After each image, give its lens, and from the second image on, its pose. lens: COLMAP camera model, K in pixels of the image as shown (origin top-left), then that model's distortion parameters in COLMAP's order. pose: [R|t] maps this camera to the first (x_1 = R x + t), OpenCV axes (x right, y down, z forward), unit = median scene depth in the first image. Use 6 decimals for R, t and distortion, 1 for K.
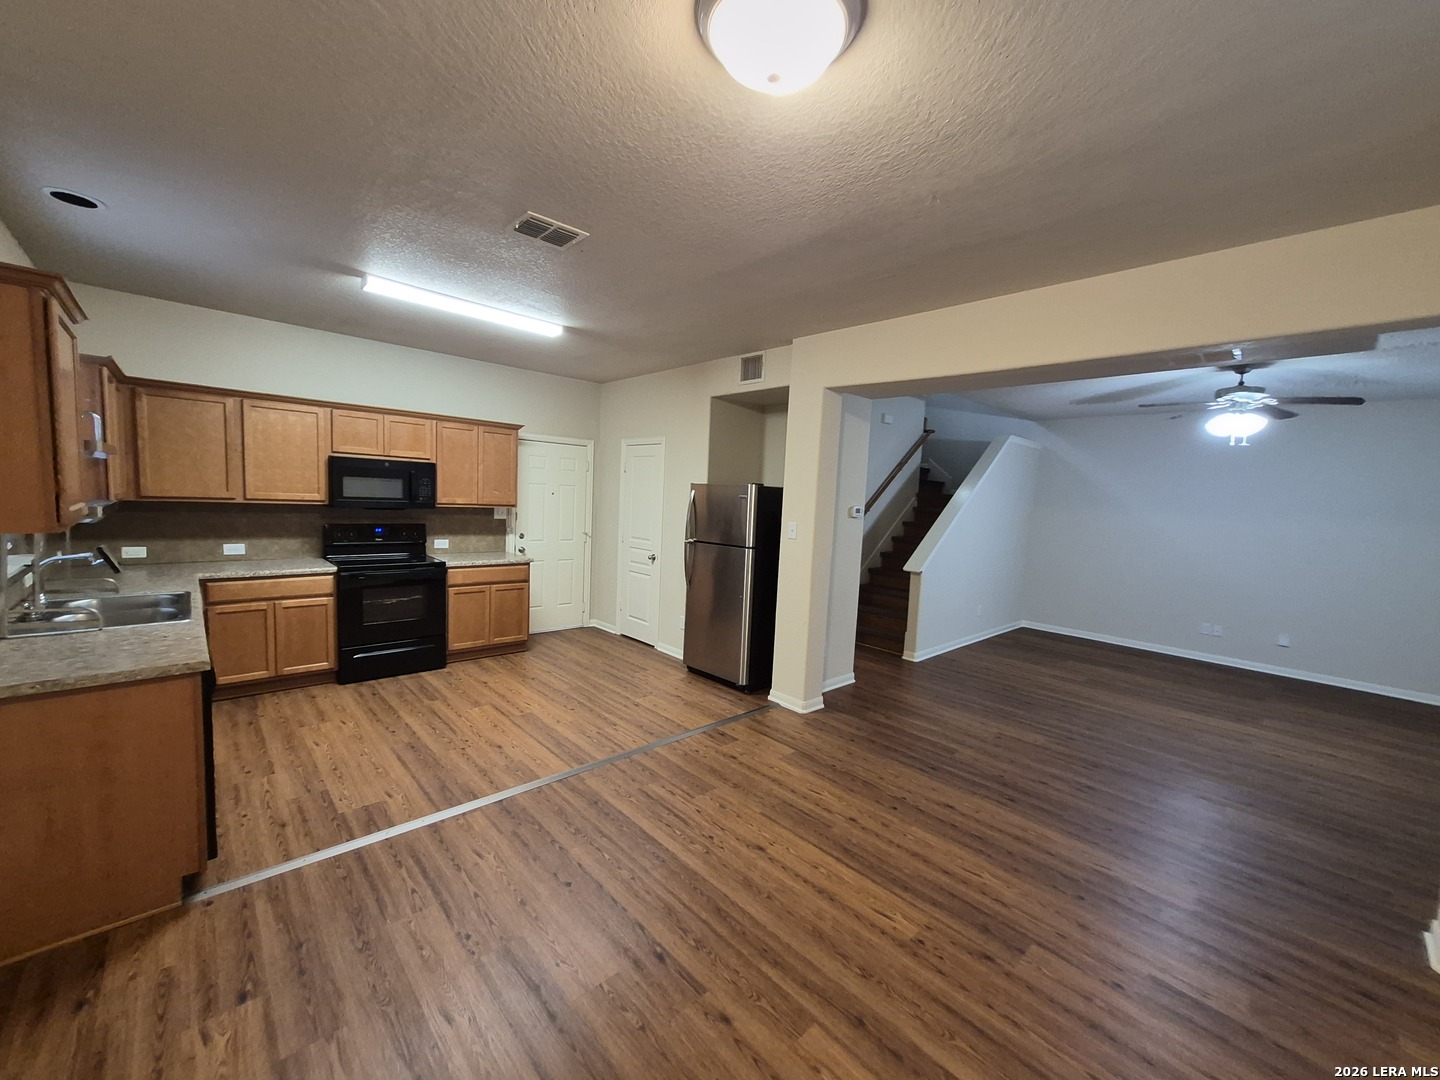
lens RADIAL K [[564.3, 0, 712.5], [0, 564.3, 551.0], [0, 0, 1]] dist [0.001009, -0.000013]
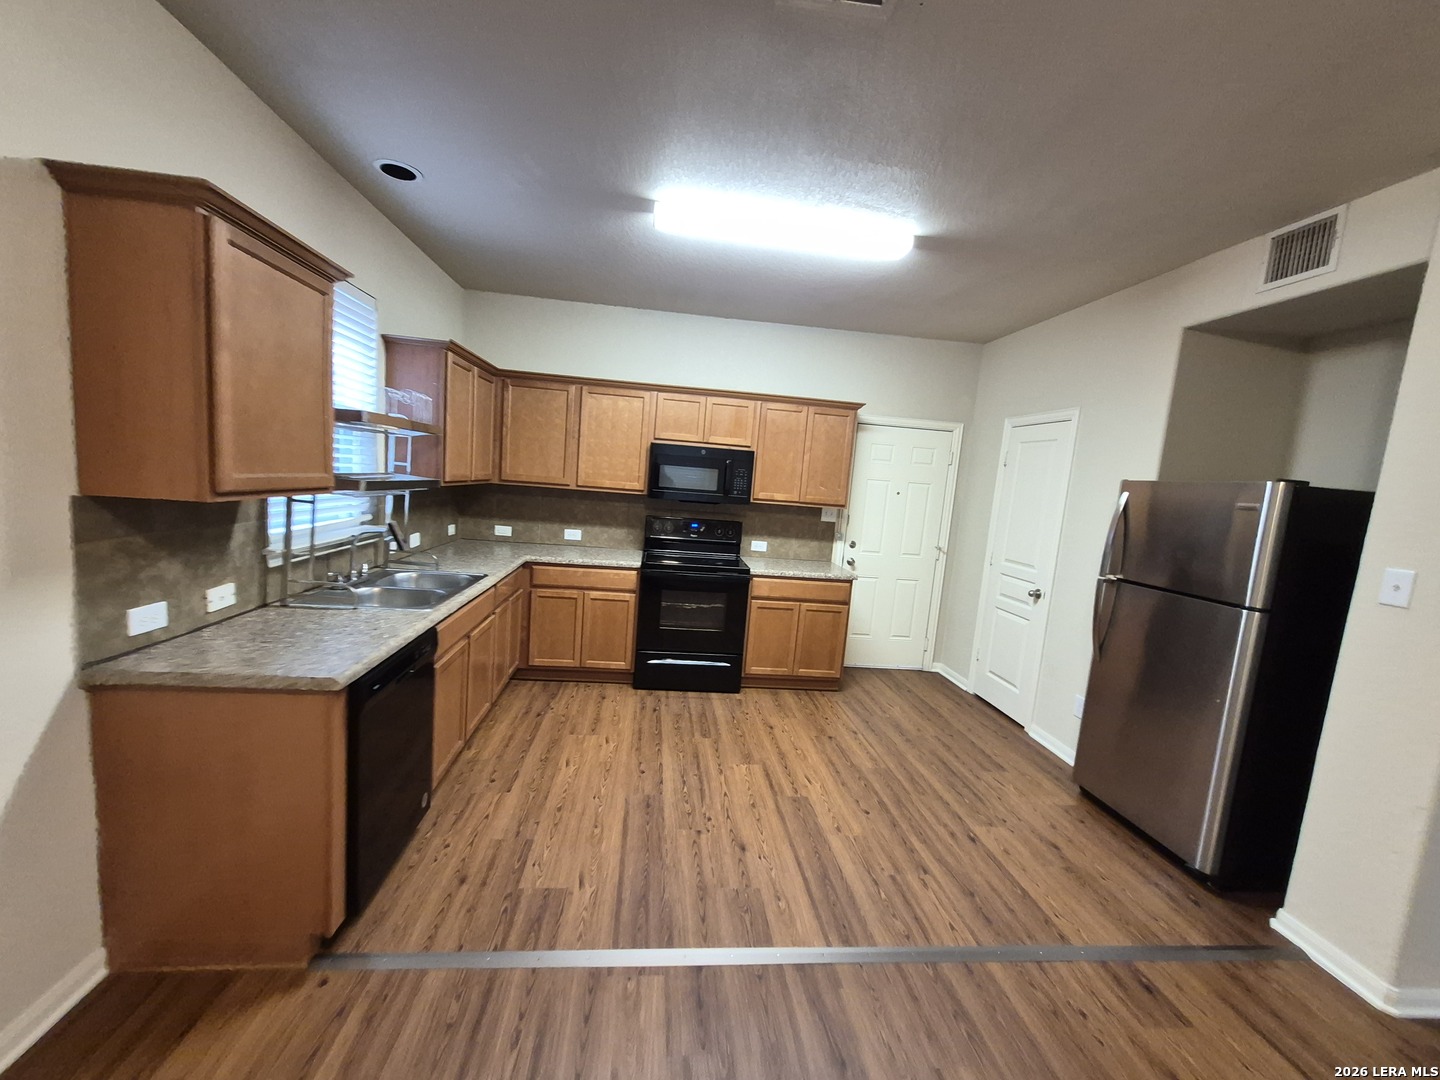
lens RADIAL K [[568.7, 0, 710.7], [0, 568.7, 548.0], [0, 0, 1]] dist [0.002891, 0.000314]
pose [[0.794895, 0.089378, -0.600129, -0.018259], [-0.099032, 0.994939, 0.017006, -0.021107], [0.598611, 0.045914, 0.799723, 0.317293]]
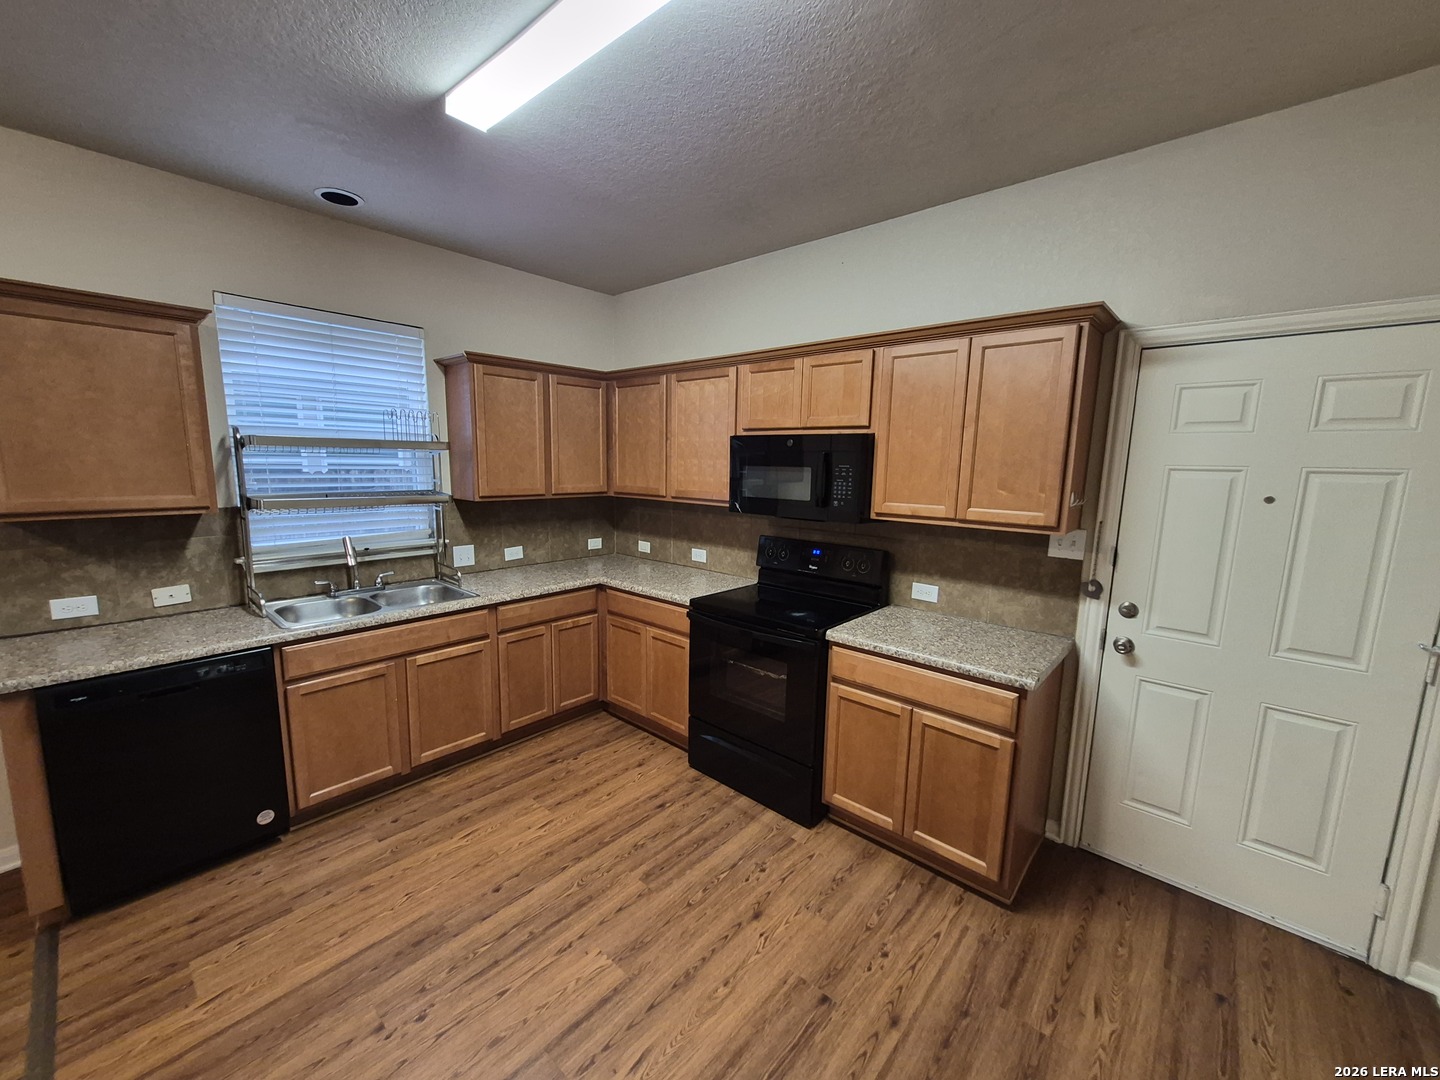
lens RADIAL K [[568.7, 0, 710.7], [0, 568.7, 548.0], [0, 0, 1]] dist [0.002891, 0.000314]
pose [[0.091096, 0.107339, -0.990040, 0.010923], [-0.112186, 0.988951, 0.096898, -0.099177], [0.989503, 0.102242, 0.102131, 0.923802]]
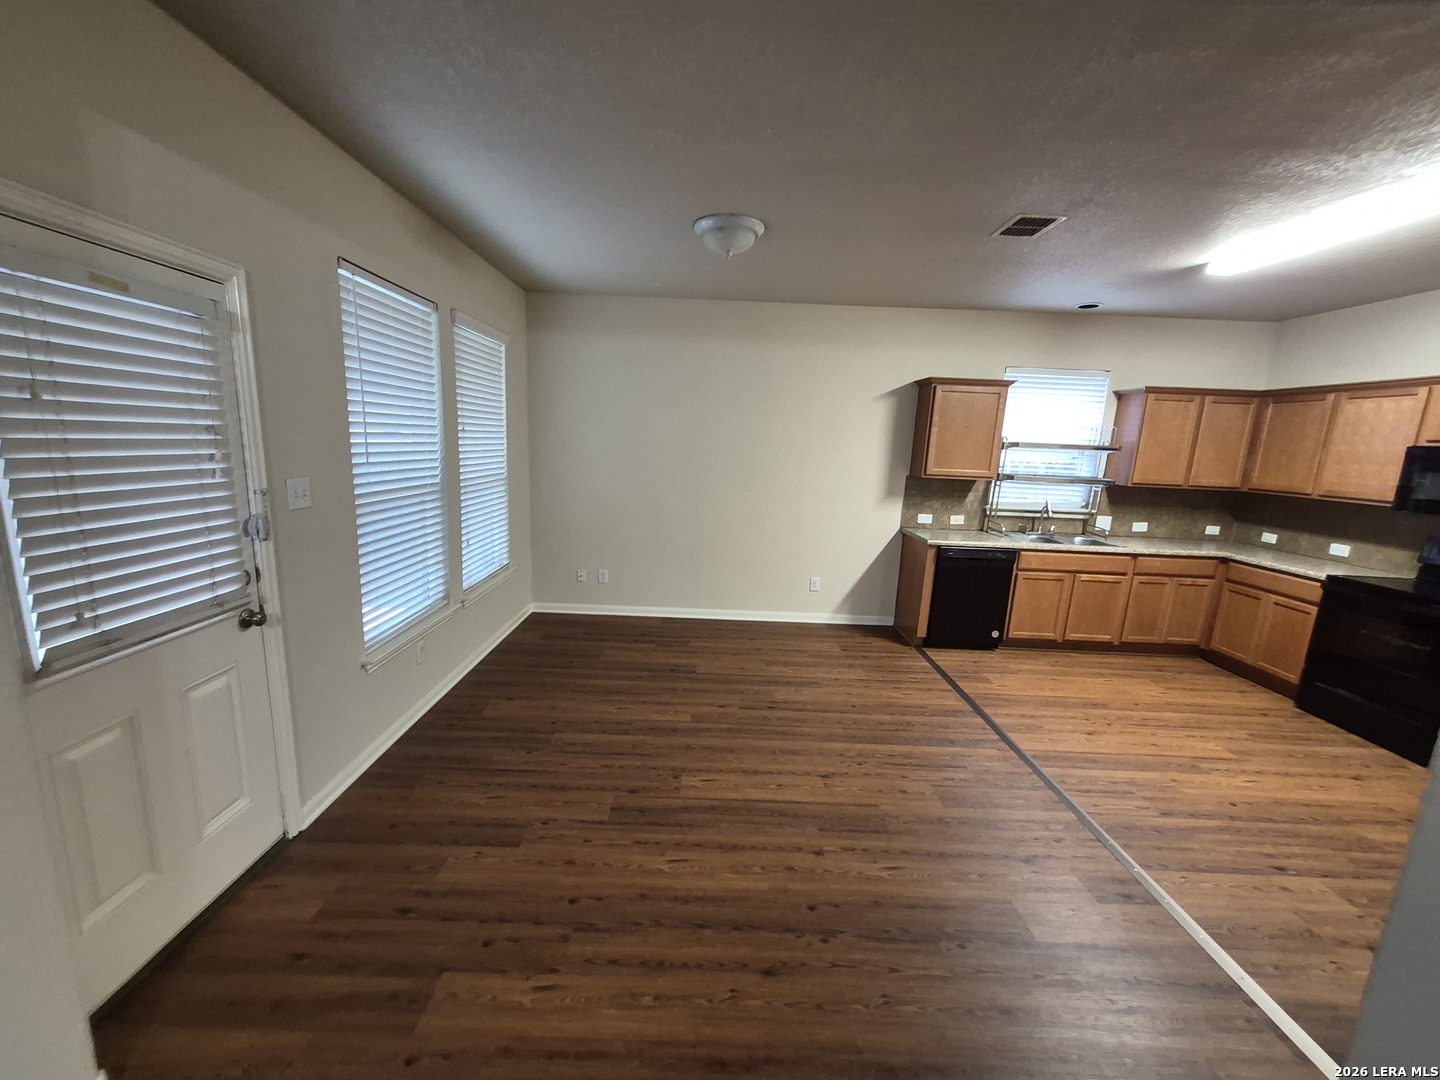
lens RADIAL K [[573.6, 0, 702.8], [0, 573.6, 547.0], [0, 0, 1]] dist [0.001411, 0.000283]
pose [[-0.684867, 0.062392, -0.725993, 0.609863], [-0.146654, 0.964137, 0.221204, -0.065191], [0.713758, 0.257965, -0.651156, 0.857681]]
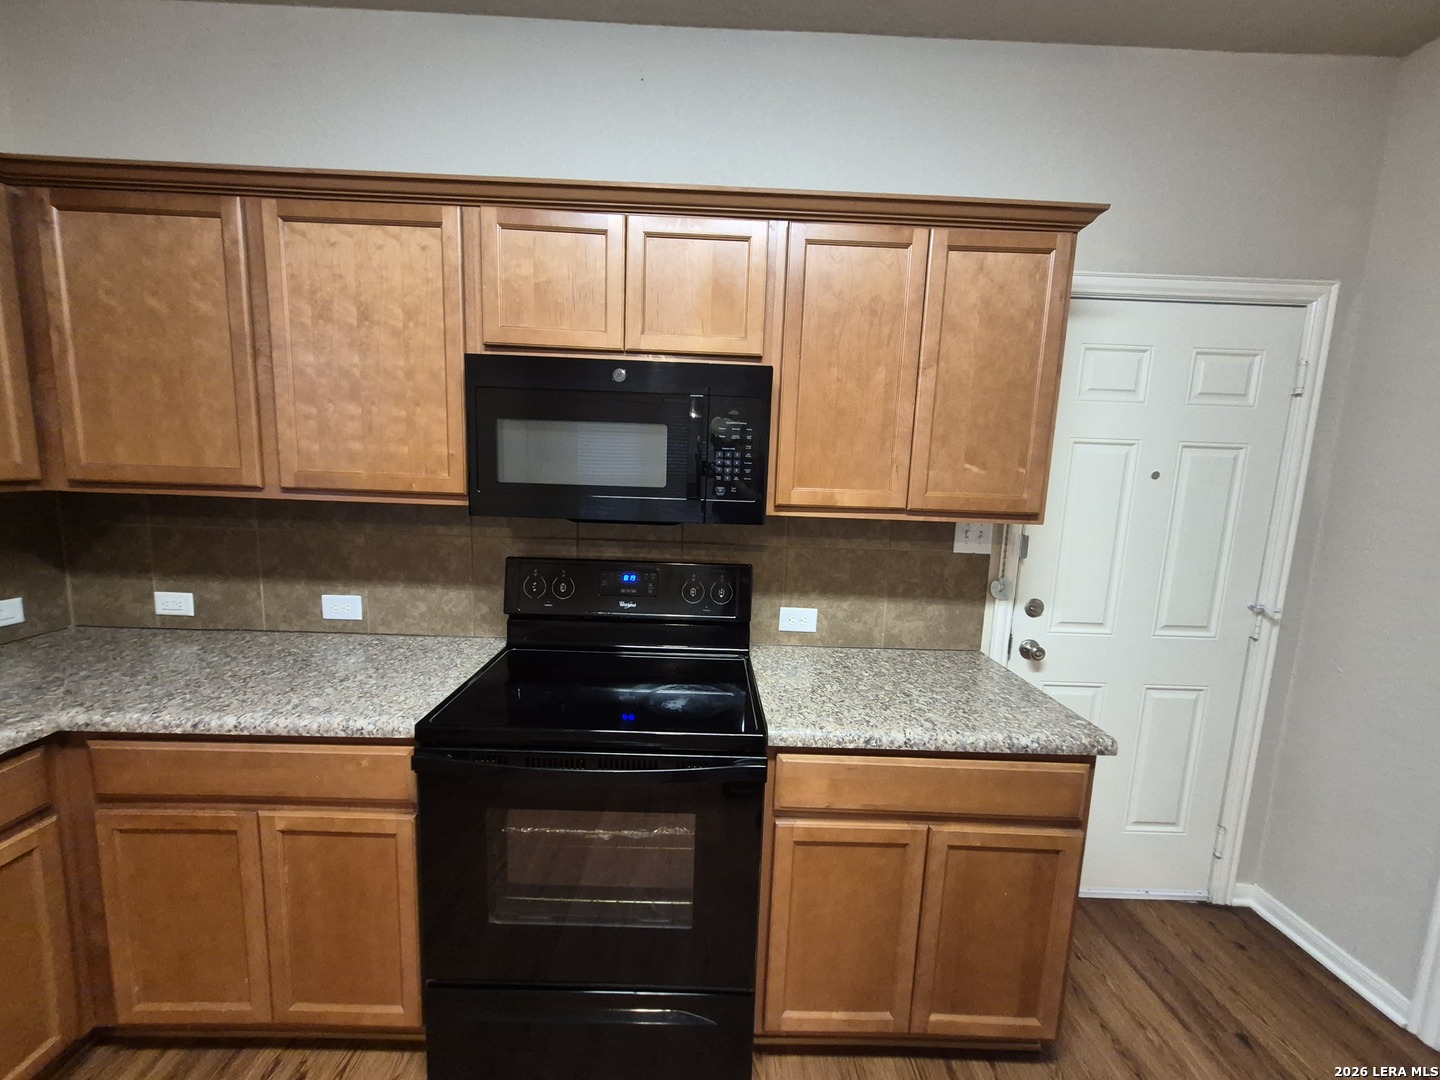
lens RADIAL K [[568.7, 0, 710.7], [0, 568.7, 548.0], [0, 0, 1]] dist [0.002891, 0.000314]
pose [[0.741785, 0.068335, -0.667148, -0.353501], [-0.066555, 0.997385, 0.028161, -0.077930], [0.667328, 0.023513, 0.744393, 0.860093]]
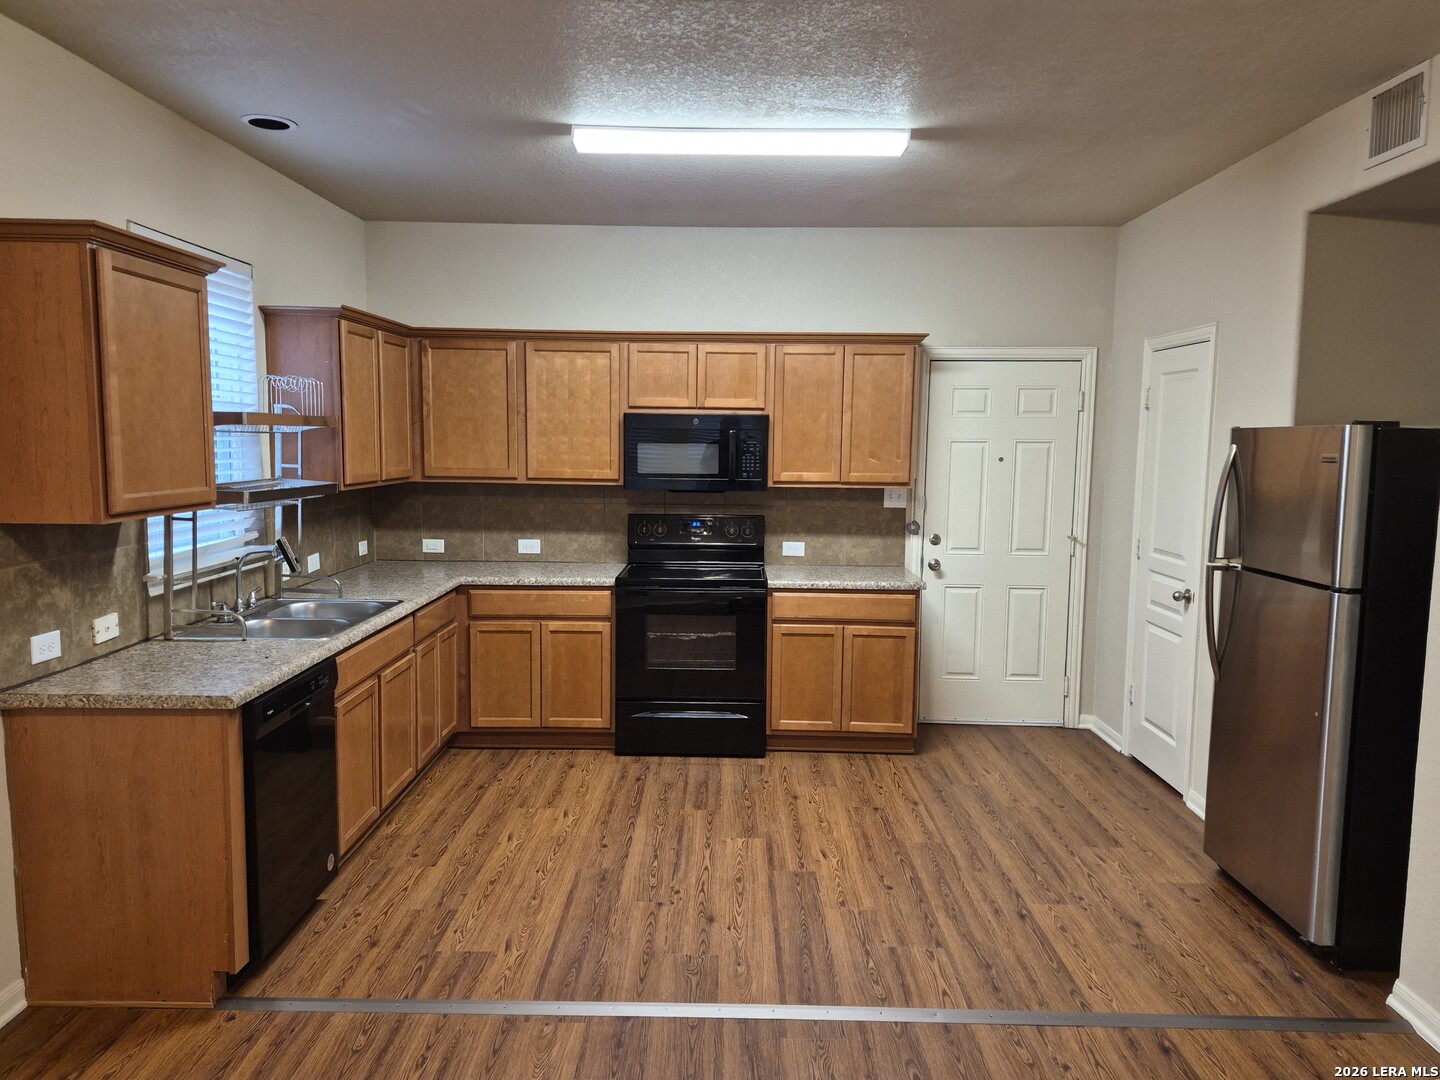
lens RADIAL K [[1008.7, 0, 716.2], [0, 1008.7, 547.8], [0, 0, 1]] dist [0.118701, -0.132129]
pose [[0.723387, 0.037028, -0.689449, 0.243377], [-0.046146, 0.998921, 0.005231, -0.019133], [0.688899, 0.028031, 0.724315, 0.207655]]
